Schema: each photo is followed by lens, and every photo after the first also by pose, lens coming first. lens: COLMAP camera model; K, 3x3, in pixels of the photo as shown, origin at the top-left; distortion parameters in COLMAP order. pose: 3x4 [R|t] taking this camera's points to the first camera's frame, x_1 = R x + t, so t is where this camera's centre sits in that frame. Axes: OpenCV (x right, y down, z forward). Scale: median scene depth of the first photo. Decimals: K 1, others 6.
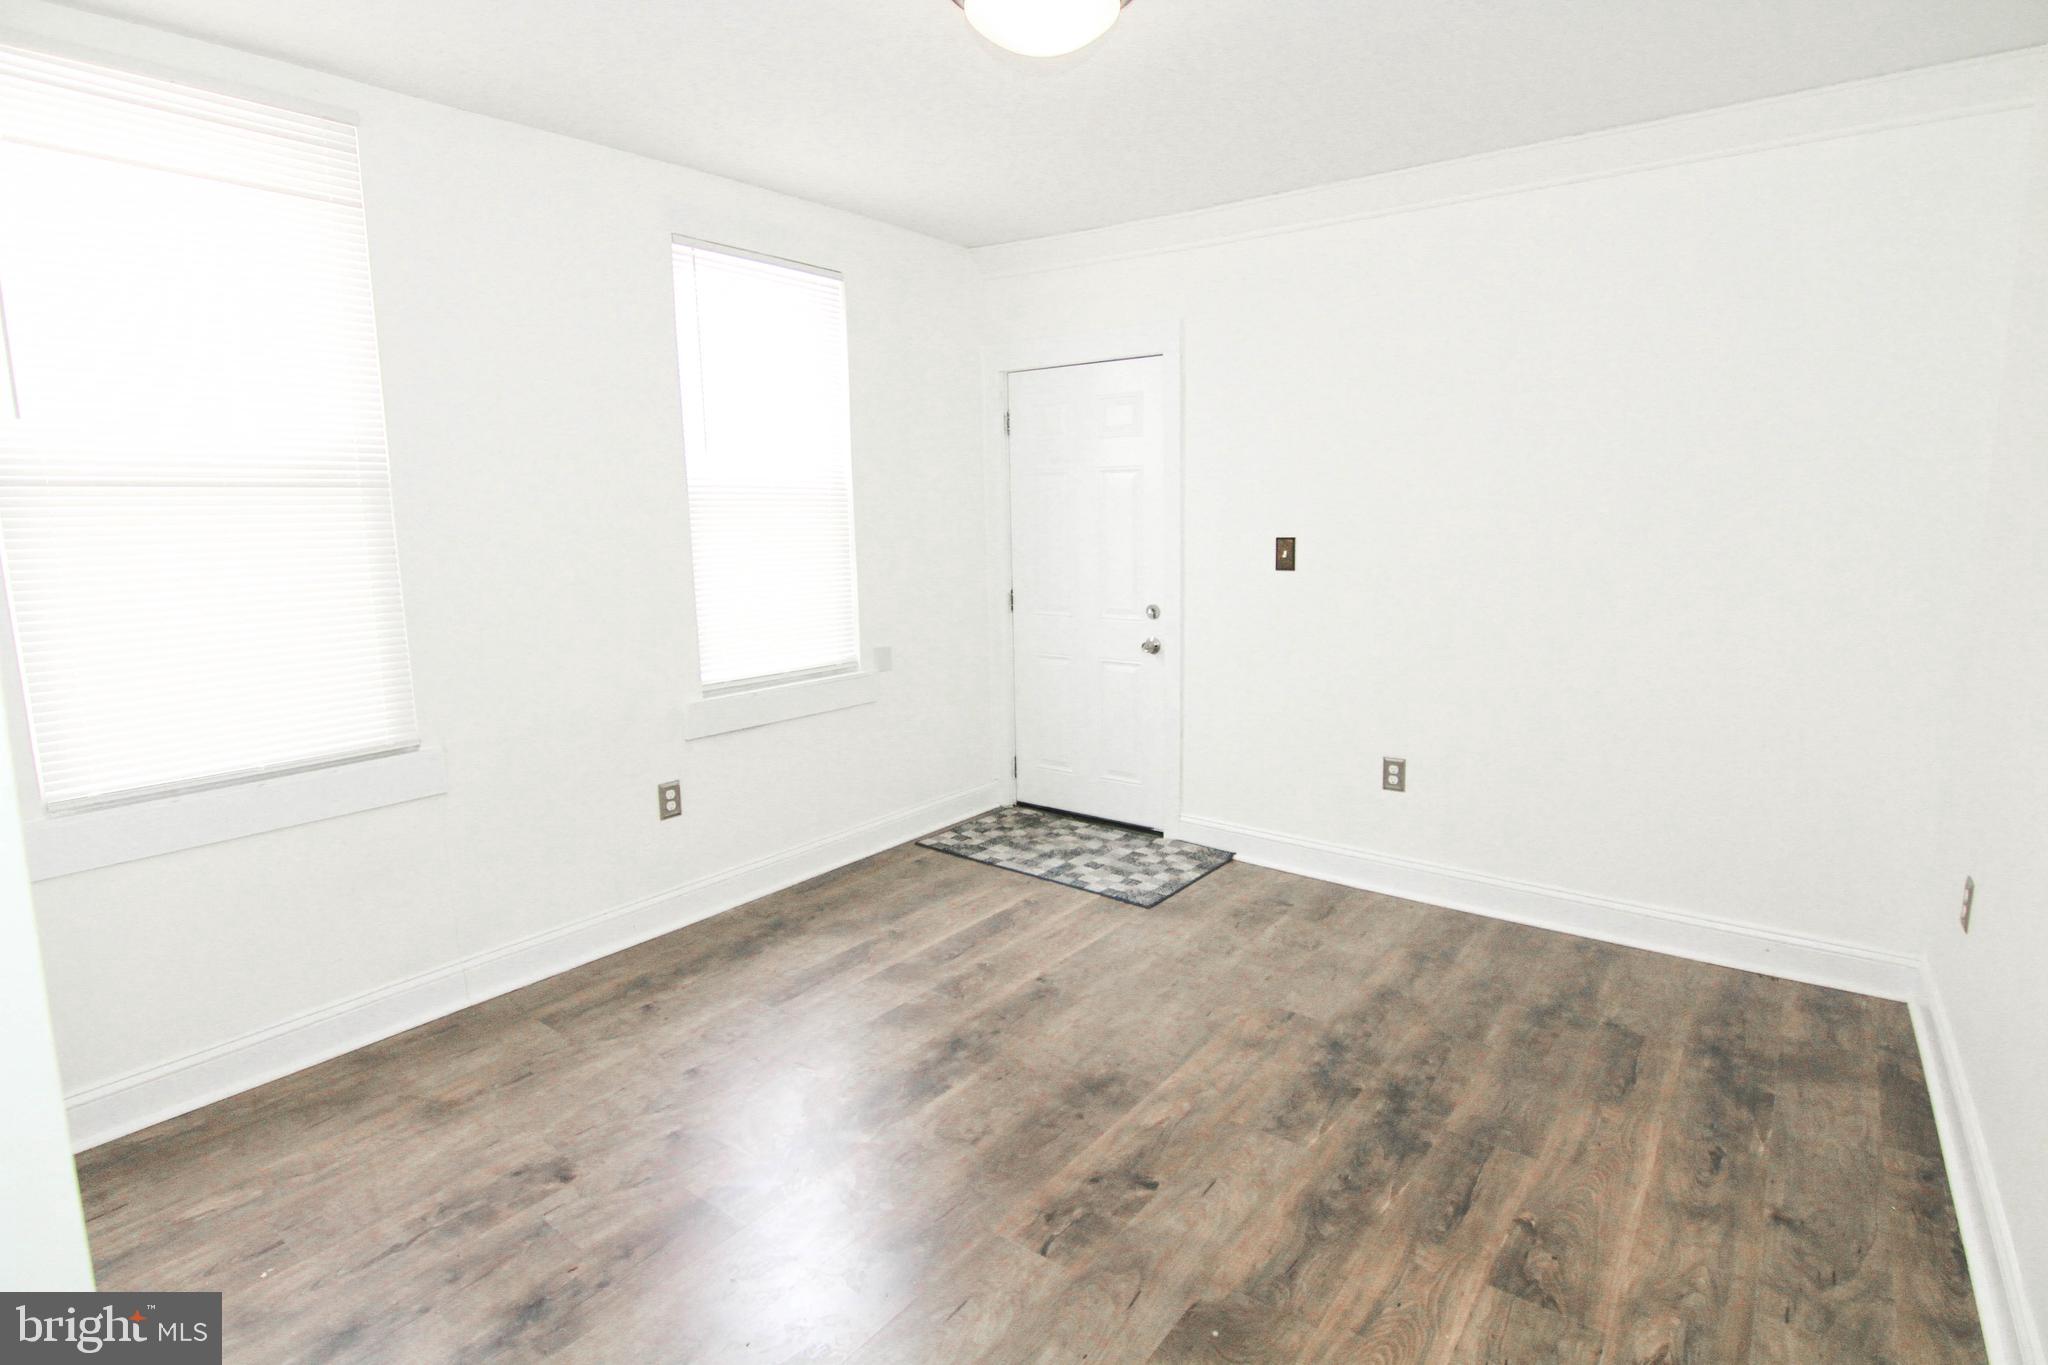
lens RADIAL K [[1042.3, 0, 1031.5], [0, 1042.3, 668.7], [0, 0, 1]] dist [-0.003606, -0.012985]
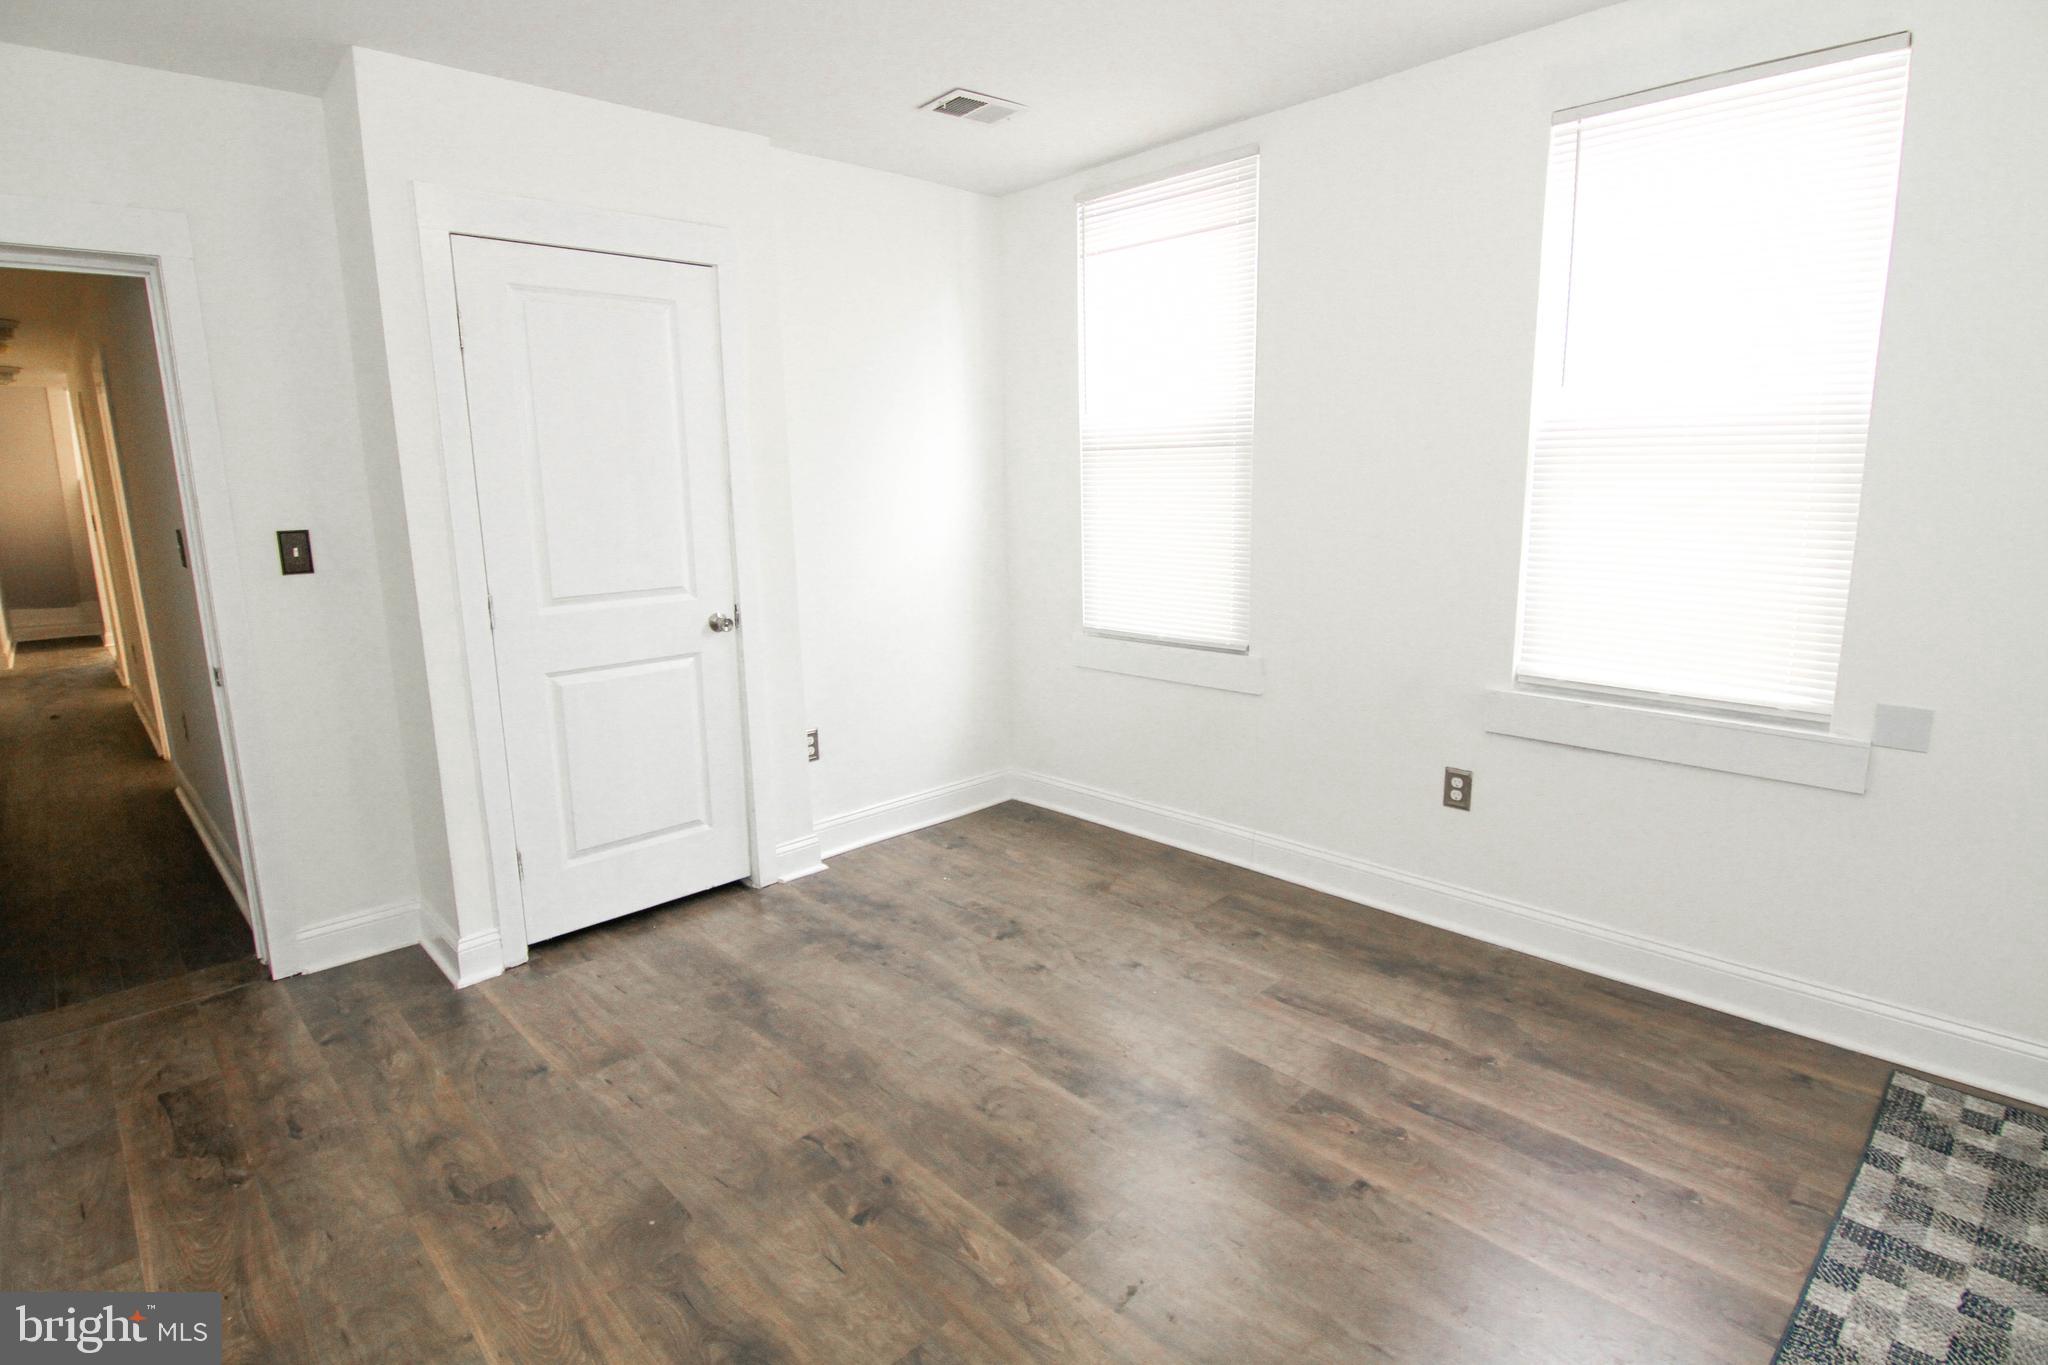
lens RADIAL K [[1042.3, 0, 1031.5], [0, 1042.3, 668.7], [0, 0, 1]] dist [-0.003606, -0.012985]
pose [[-0.159769, 0.203746, -0.965899, 0.605895], [-0.124949, 0.966425, 0.224525, -0.140668], [0.979215, 0.156560, -0.128947, 0.814675]]
